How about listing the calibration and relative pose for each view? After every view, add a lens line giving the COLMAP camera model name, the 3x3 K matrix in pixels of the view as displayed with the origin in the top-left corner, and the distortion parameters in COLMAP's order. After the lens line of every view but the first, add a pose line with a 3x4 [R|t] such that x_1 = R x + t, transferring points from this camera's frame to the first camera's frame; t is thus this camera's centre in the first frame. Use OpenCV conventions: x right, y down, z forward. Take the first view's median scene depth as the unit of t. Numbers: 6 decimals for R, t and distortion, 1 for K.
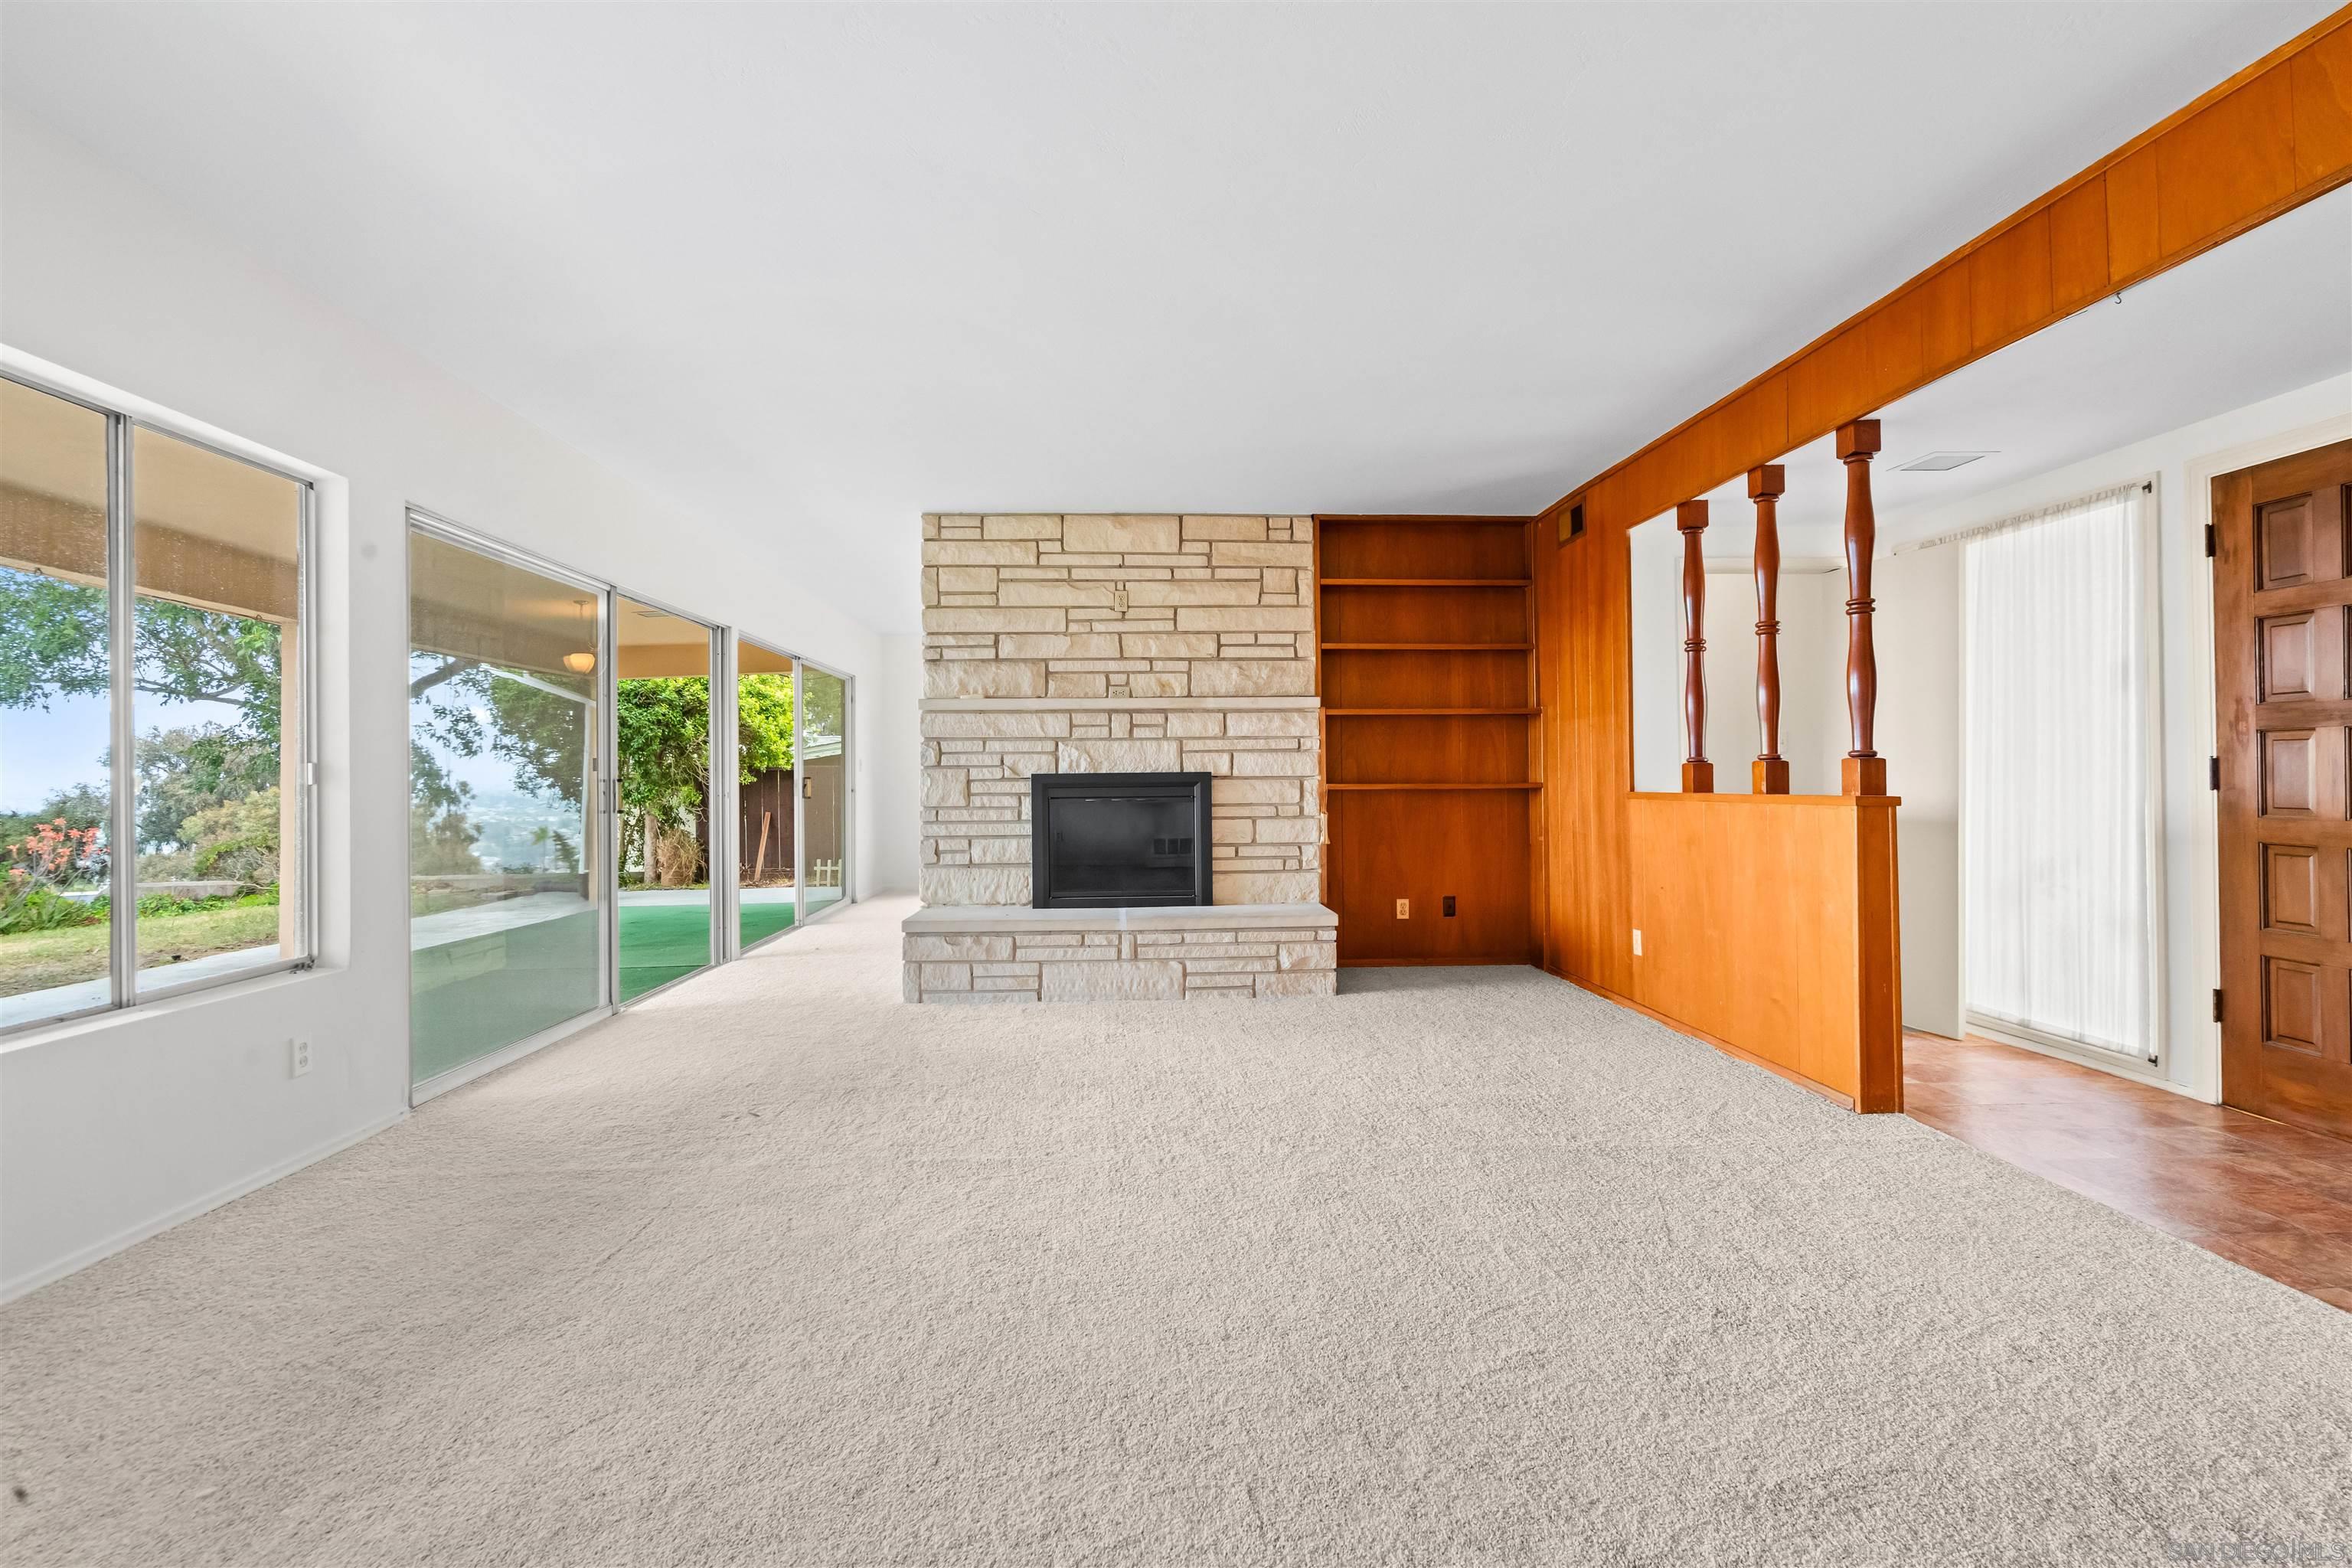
lens RADIAL K [[1085.3, 0, 1165.4], [0, 1085.3, 770.4], [0, 0, 1]] dist [-0.008675, 0.005319]
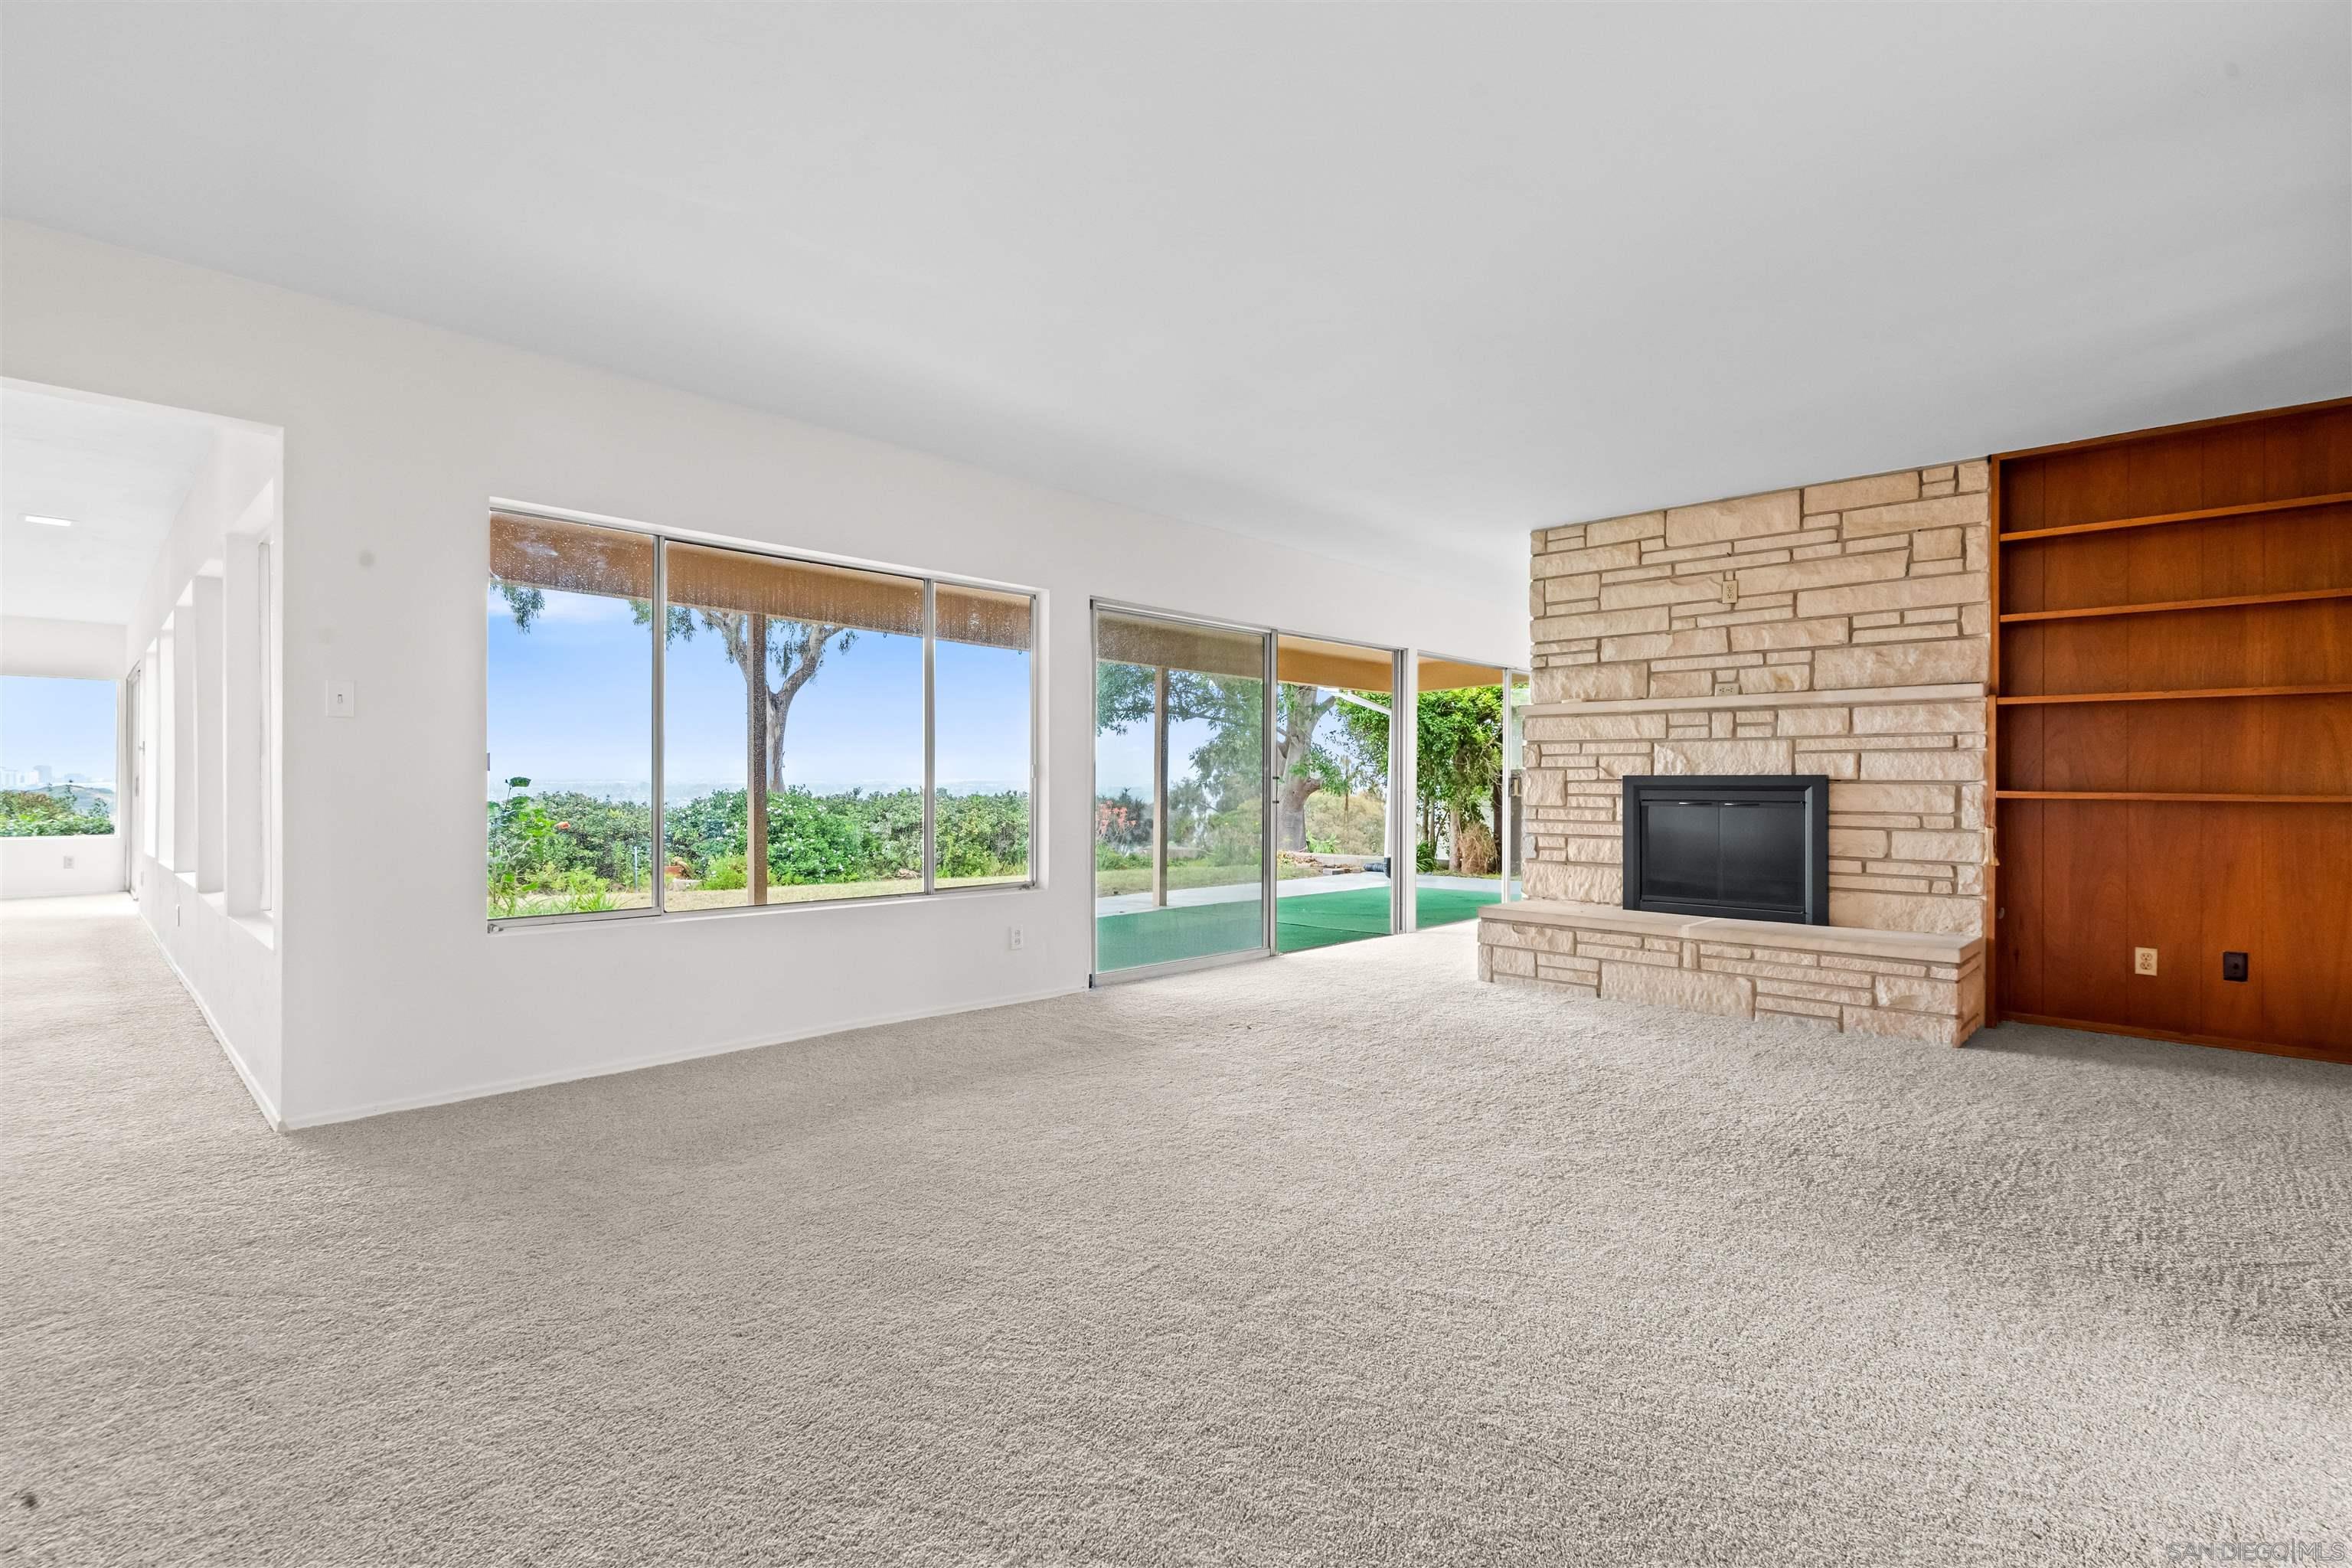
lens RADIAL K [[1085.3, 0, 1168.0], [0, 1085.3, 784.2], [0, 0, 1]] dist [-0.008675, 0.005319]
pose [[0.684687, 0.013134, -0.728719, 0.318177], [-0.004923, 0.999898, 0.013396, -0.000173], [0.728820, -0.005585, 0.684682, 0.006047]]
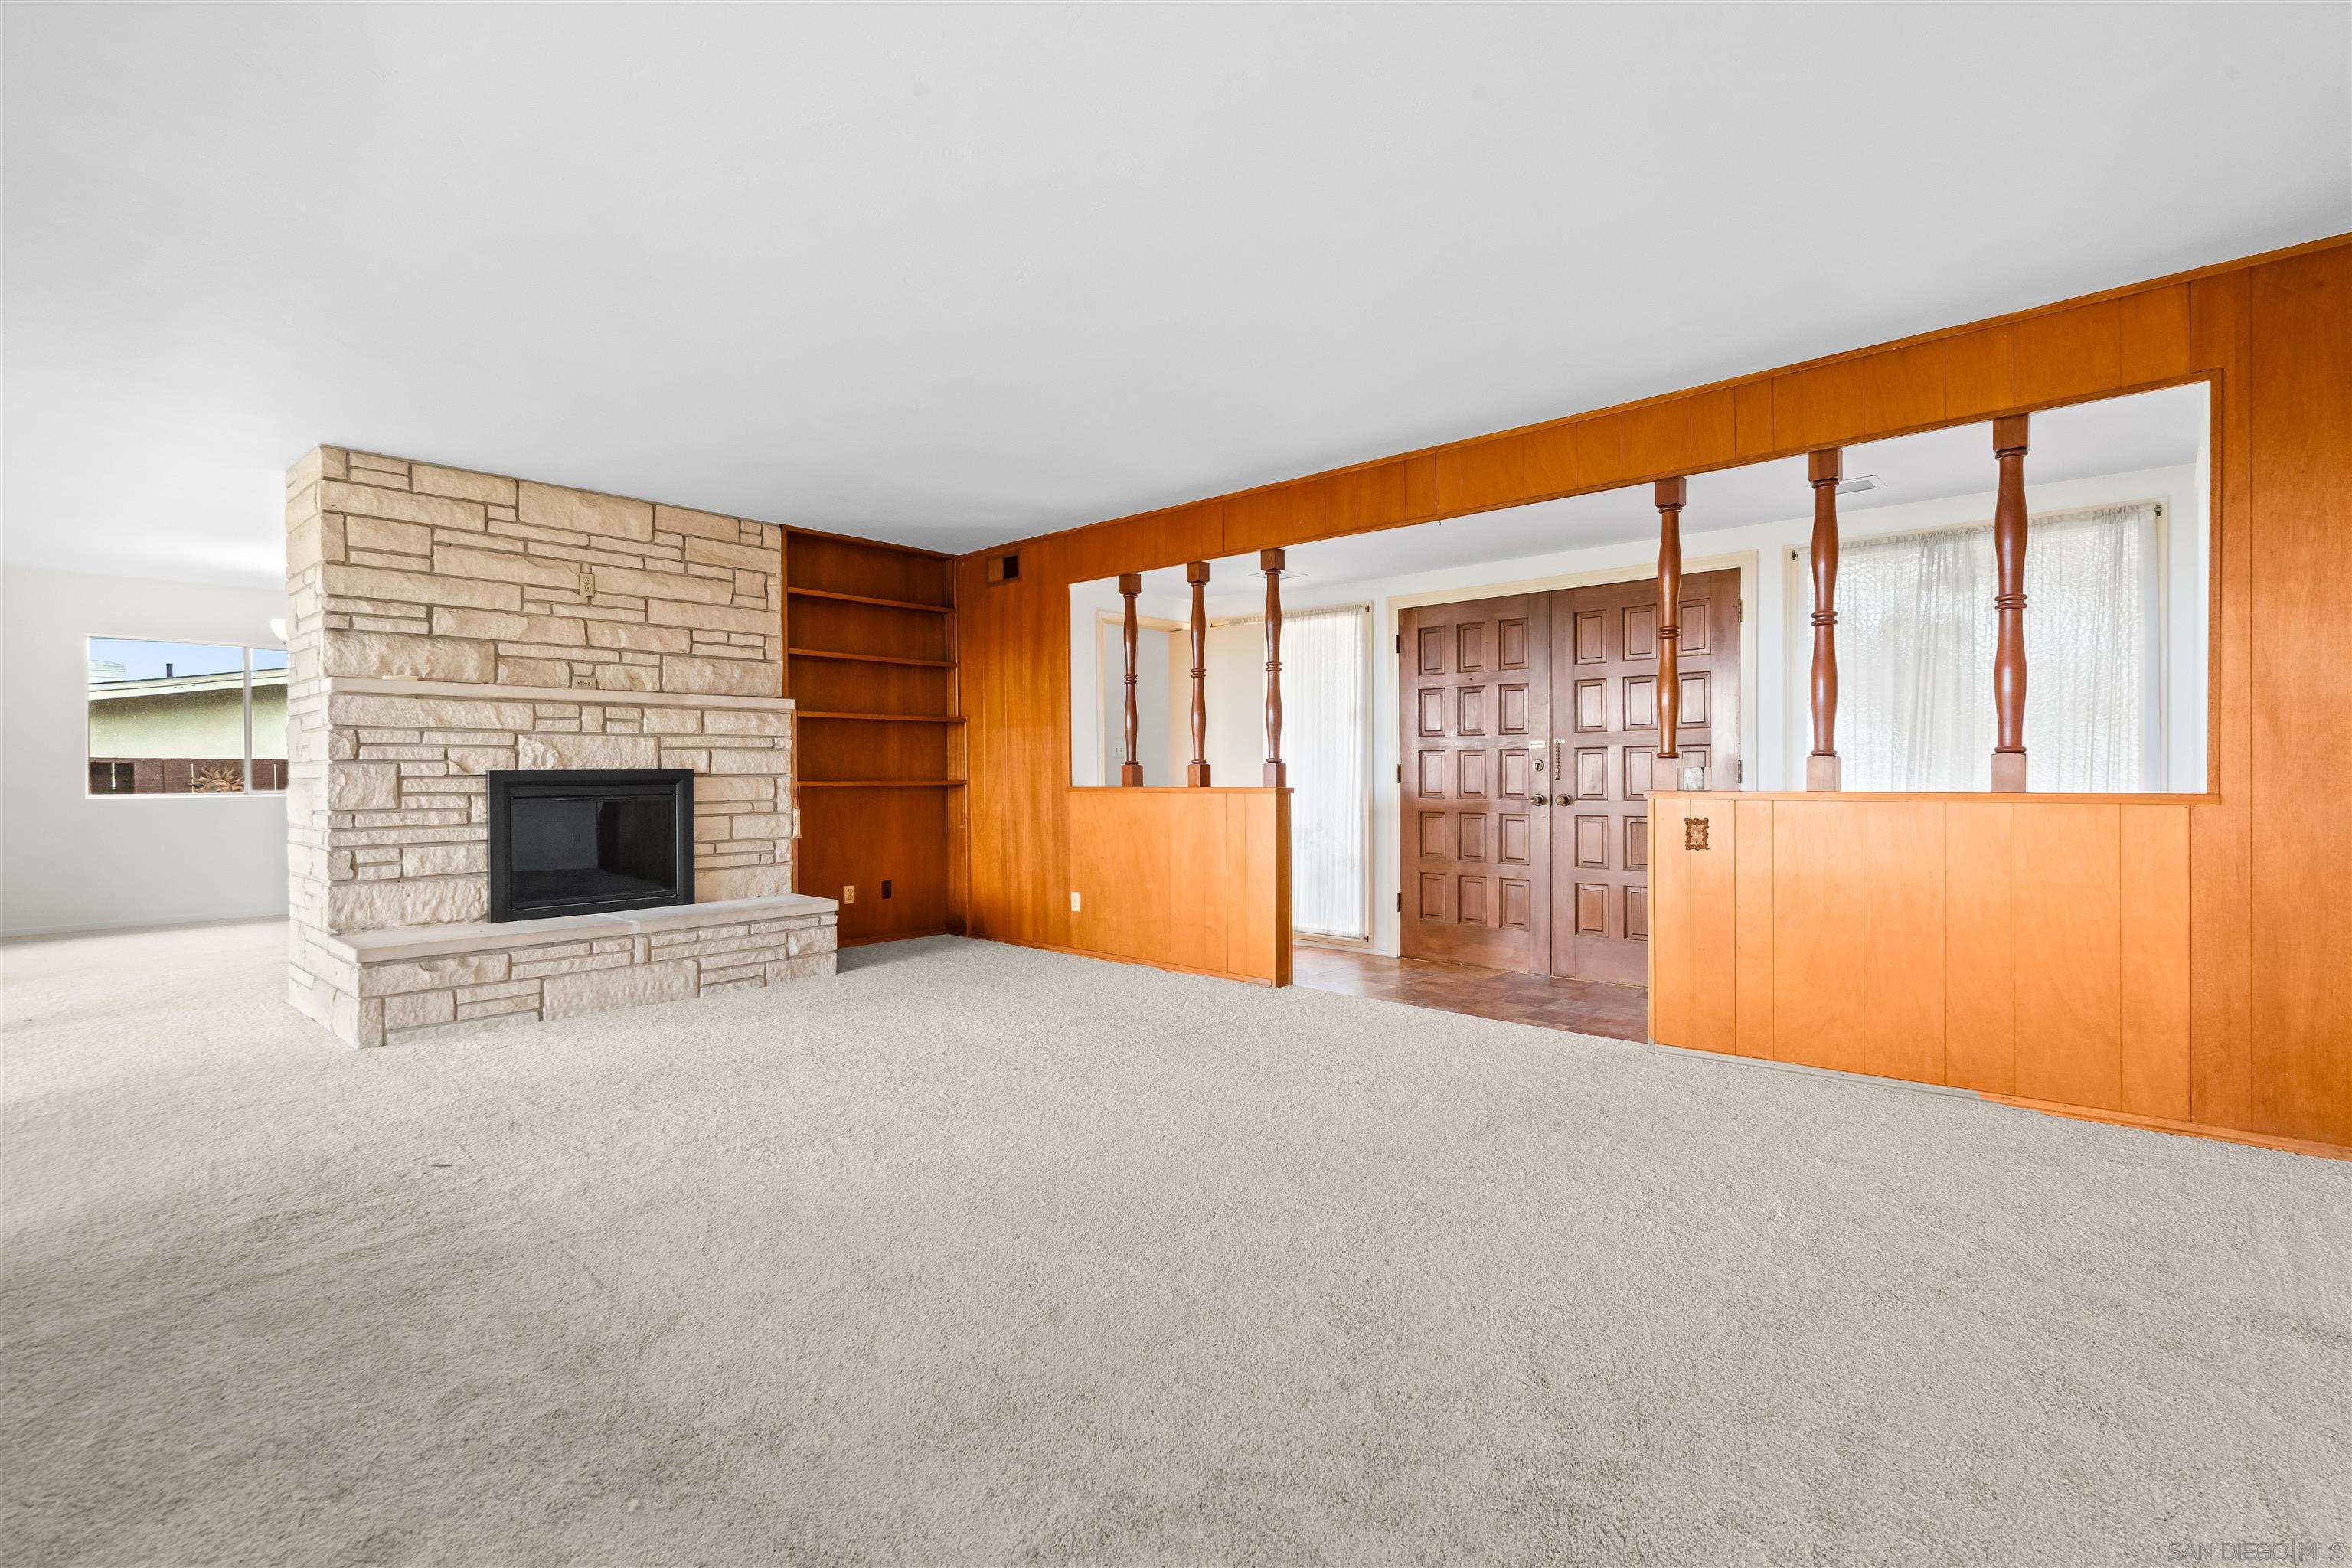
lens RADIAL K [[1085.3, 0, 1164.8], [0, 1085.3, 778.3], [0, 0, 1]] dist [-0.008675, 0.005319]
pose [[0.712762, -0.000323, 0.701406, -0.346715], [-0.005923, 0.999961, 0.006479, 0.000585], [-0.701381, -0.008772, 0.712733, -0.008508]]
